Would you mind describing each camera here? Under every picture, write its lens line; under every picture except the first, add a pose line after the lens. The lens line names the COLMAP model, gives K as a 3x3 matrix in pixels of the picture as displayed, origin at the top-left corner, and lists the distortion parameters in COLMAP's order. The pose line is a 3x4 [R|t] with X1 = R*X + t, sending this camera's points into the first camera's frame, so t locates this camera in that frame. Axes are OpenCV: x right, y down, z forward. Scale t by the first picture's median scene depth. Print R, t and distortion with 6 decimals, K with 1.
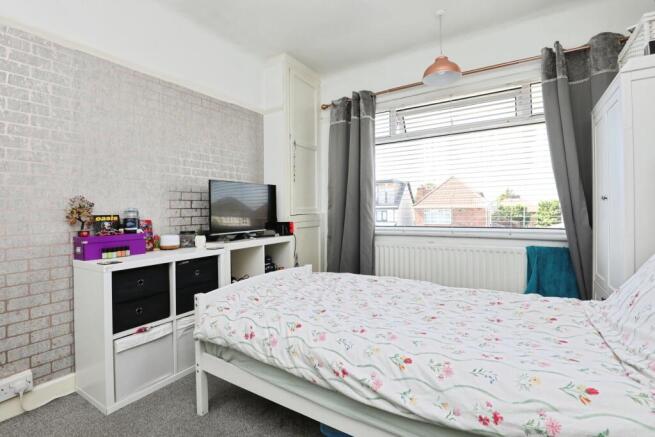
lens RADIAL K [[308.7, 0, 326.5], [0, 308.7, 211.3], [0, 0, 1]] dist [-0.031332, 0.000164]
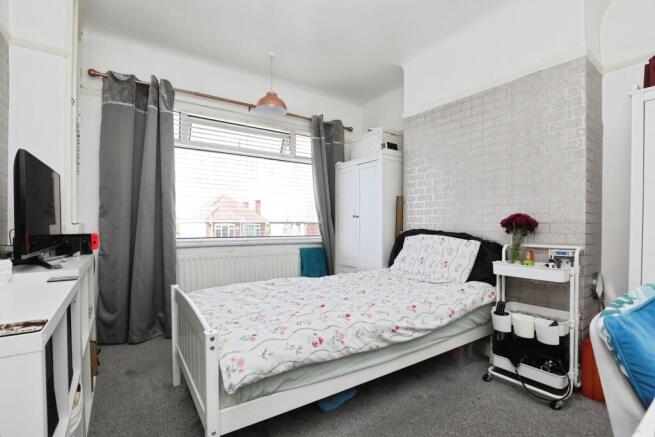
lens RADIAL K [[305.9, 0, 325.3], [0, 305.9, 235.0], [0, 0, 1]] dist [-0.033753, -0.000034]
pose [[0.389455, -0.014064, 0.920938, -0.643493], [-0.007214, 0.999806, 0.018319, 0.026459], [-0.921017, -0.013778, 0.389278, 0.344734]]
